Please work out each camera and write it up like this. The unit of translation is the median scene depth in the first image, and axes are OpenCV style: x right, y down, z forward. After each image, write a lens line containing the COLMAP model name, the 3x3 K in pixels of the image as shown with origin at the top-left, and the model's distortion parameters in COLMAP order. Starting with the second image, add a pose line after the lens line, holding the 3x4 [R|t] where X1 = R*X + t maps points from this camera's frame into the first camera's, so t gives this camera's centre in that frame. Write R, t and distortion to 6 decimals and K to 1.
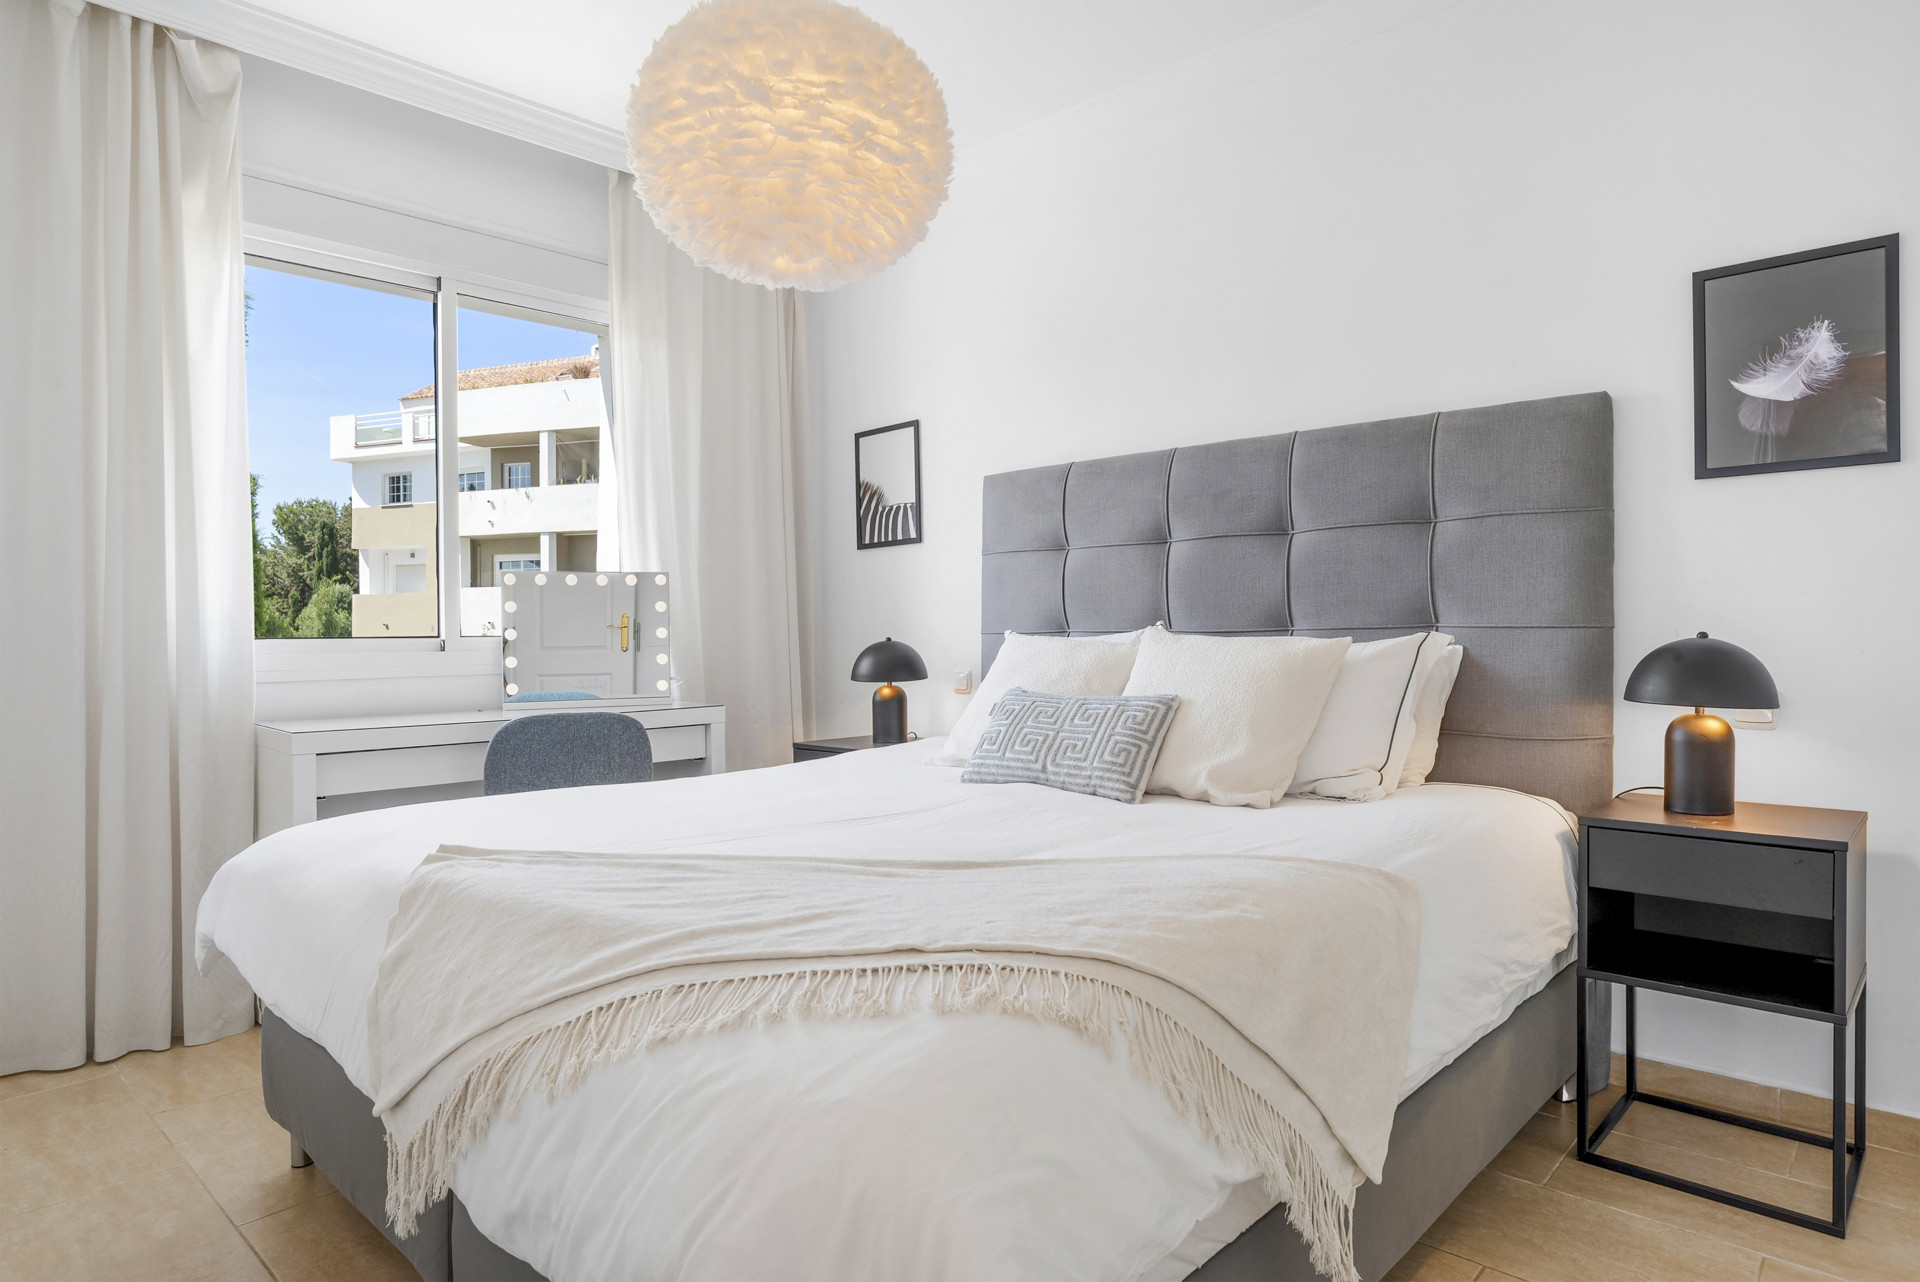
lens RADIAL K [[1158.0, 0, 953.6], [0, 1158.0, 647.4], [0, 0, 1]] dist [-0.007674, 0.000067]
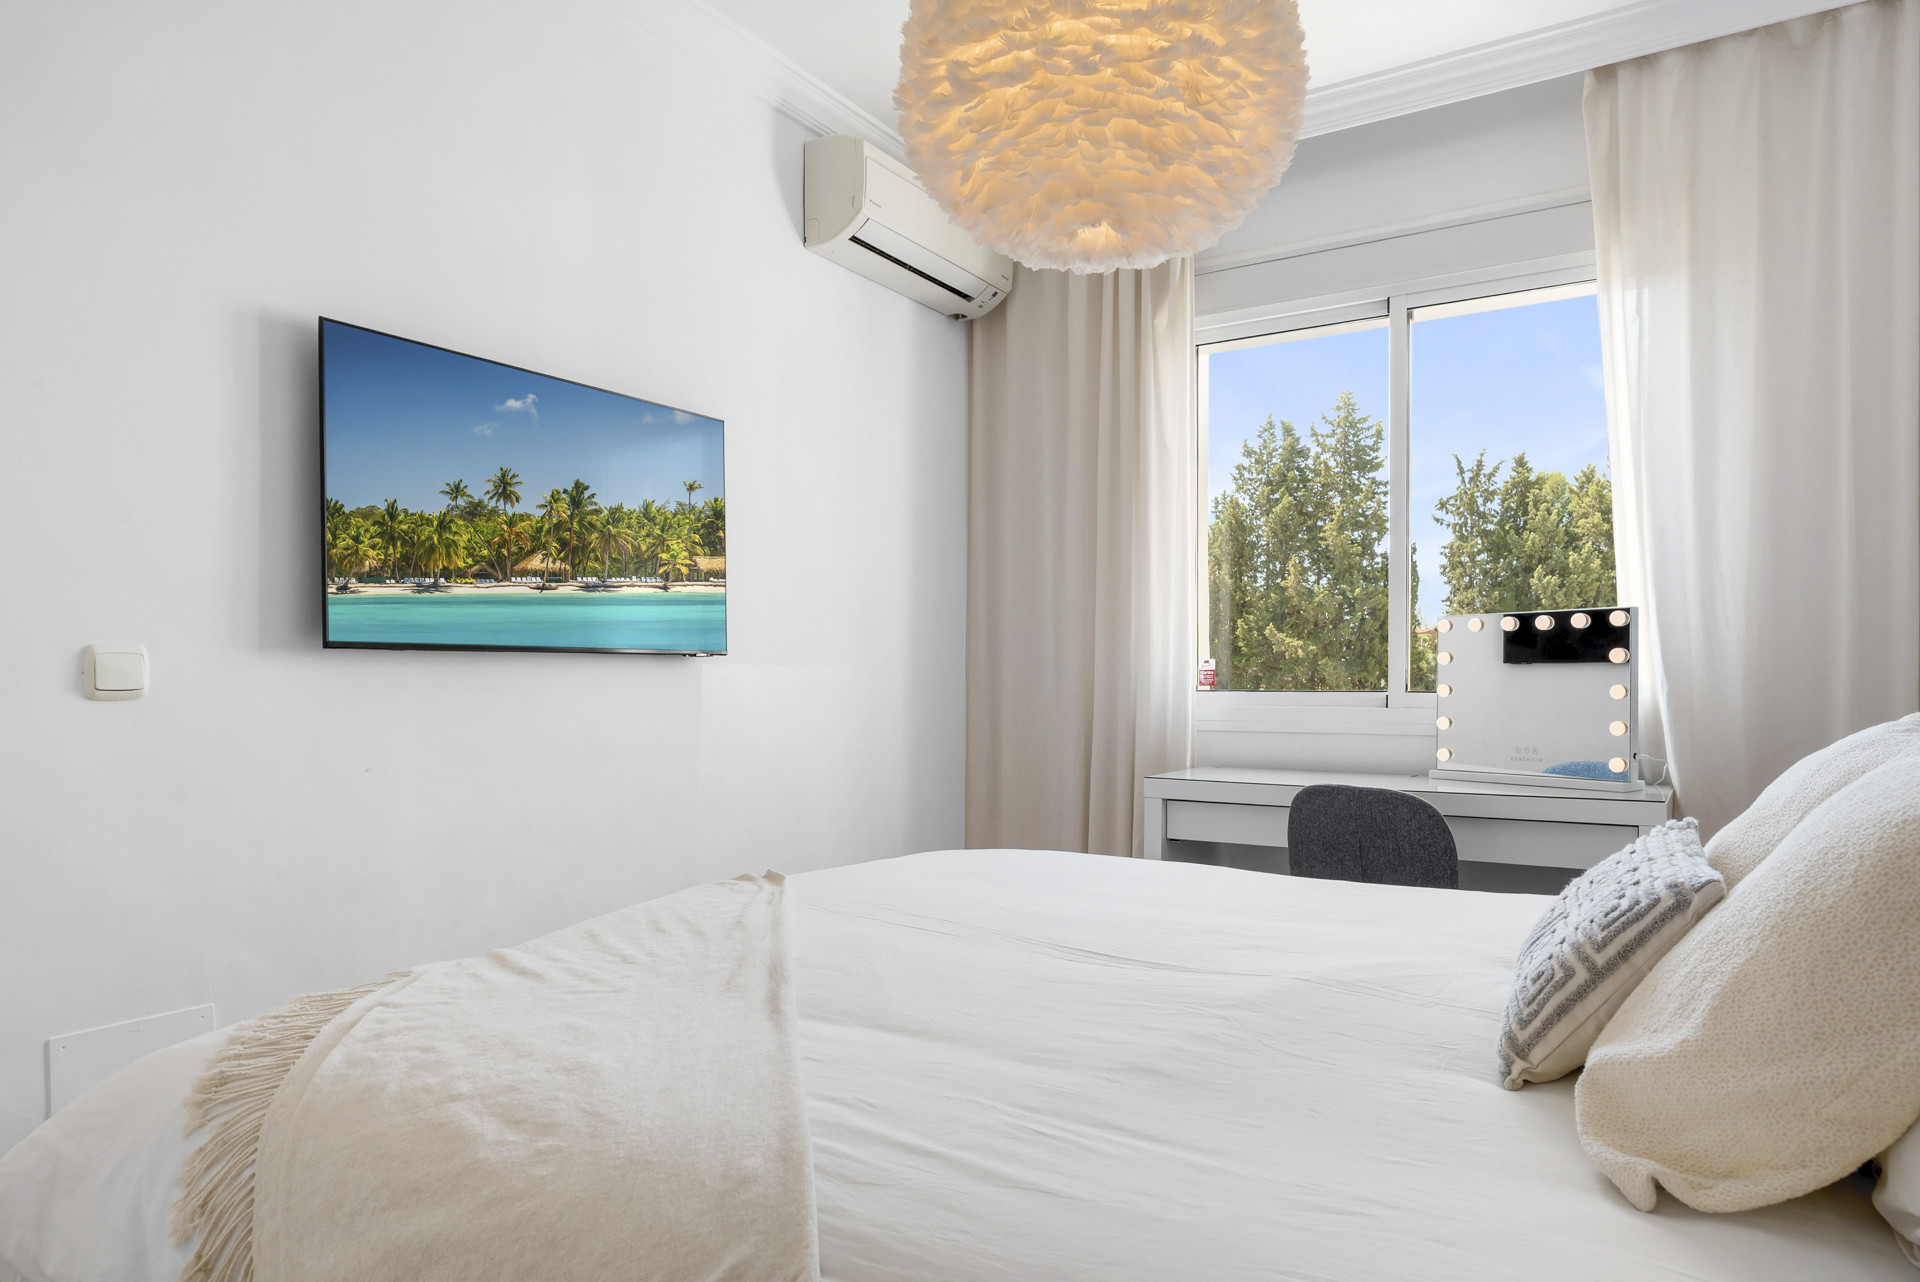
lens RADIAL K [[1161.3, 0, 959.2], [0, 1161.3, 696.3], [0, 0, 1]] dist [0.001427, 0.000559]
pose [[0.165706, 0.025024, -0.985858, 0.473150], [-0.017204, 0.999599, 0.022481, -0.023345], [0.986025, 0.013236, 0.166070, 0.584344]]
